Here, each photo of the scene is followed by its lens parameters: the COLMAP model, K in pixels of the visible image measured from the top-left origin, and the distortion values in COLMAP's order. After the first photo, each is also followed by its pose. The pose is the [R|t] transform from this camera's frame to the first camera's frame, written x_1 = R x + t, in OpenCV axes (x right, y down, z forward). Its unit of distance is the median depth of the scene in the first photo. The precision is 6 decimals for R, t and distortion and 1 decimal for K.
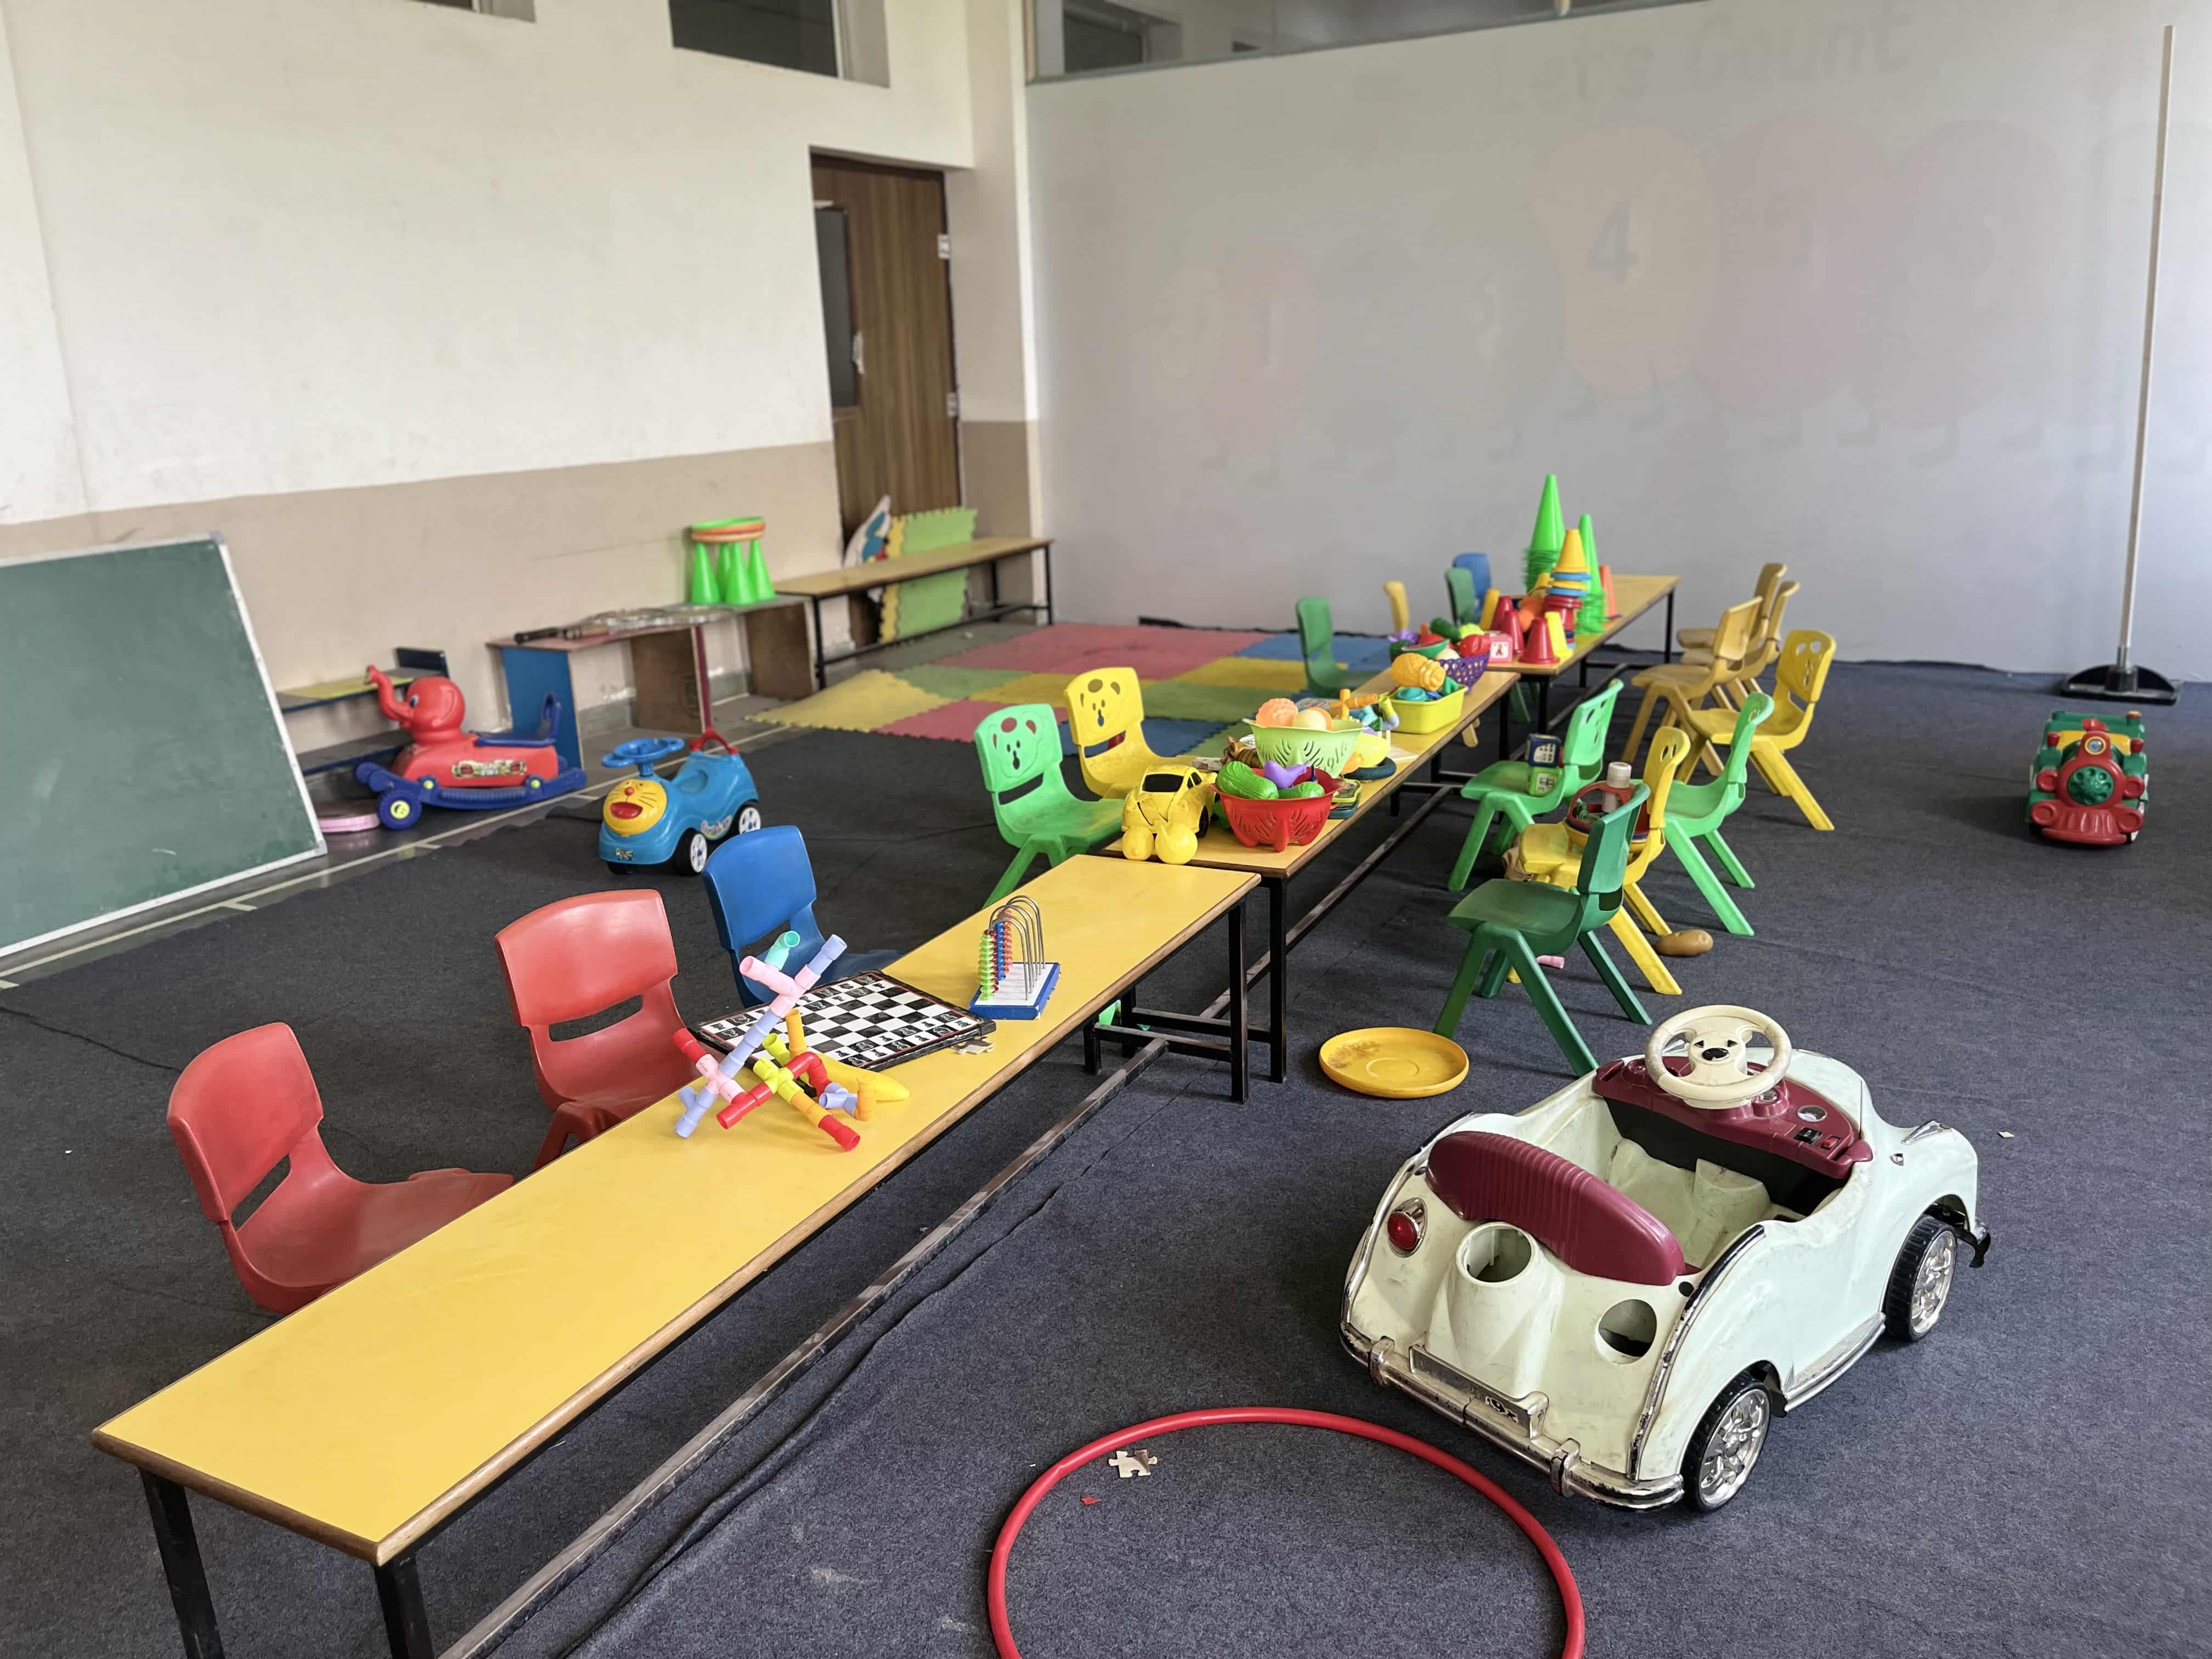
lens RADIAL K [[1666.5, 0, 1104.7], [0, 1666.5, 830.9], [0, 0, 1]] dist [0.014559, 0.002734]
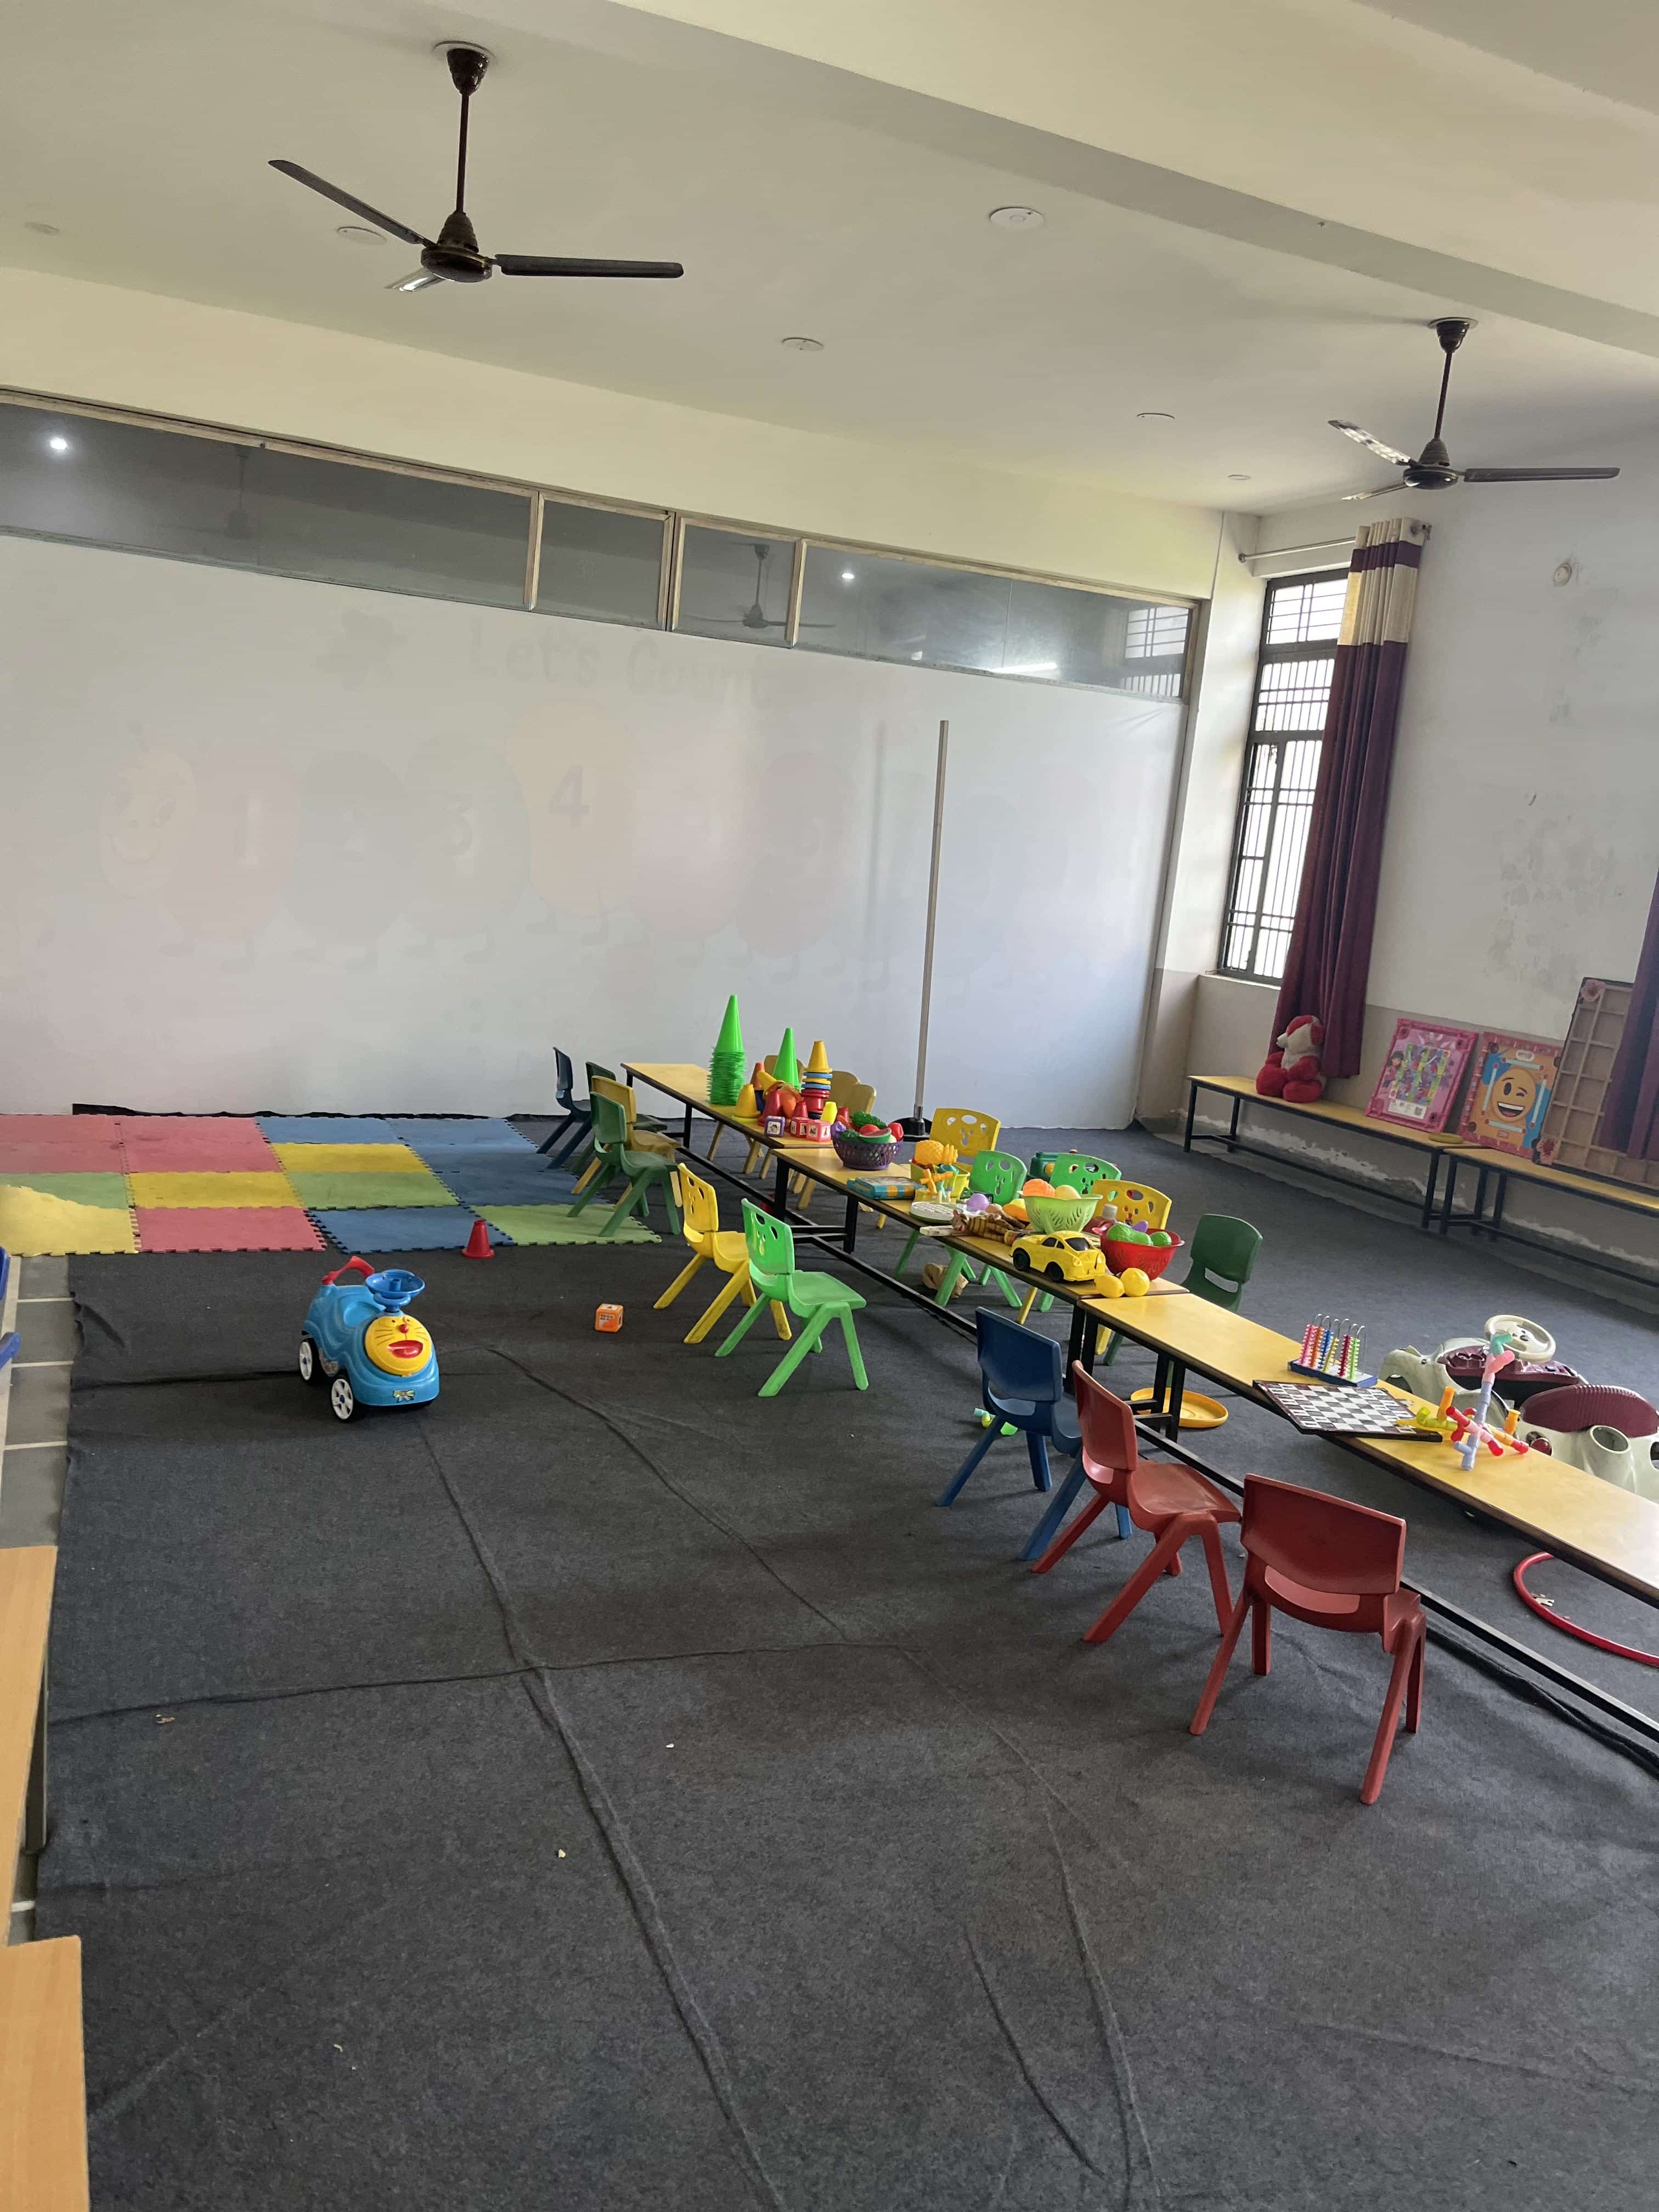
lens RADIAL K [[1666.5, 0, 831.6], [0, 1666.5, 1105.0], [0, 0, 1]] dist [0.014559, 0.002734]
pose [[0.591279, -0.040165, 0.805466, -0.712900], [0.114828, 0.992776, -0.034788, -0.070448], [-0.798250, 0.113060, 0.591620, 0.170384]]
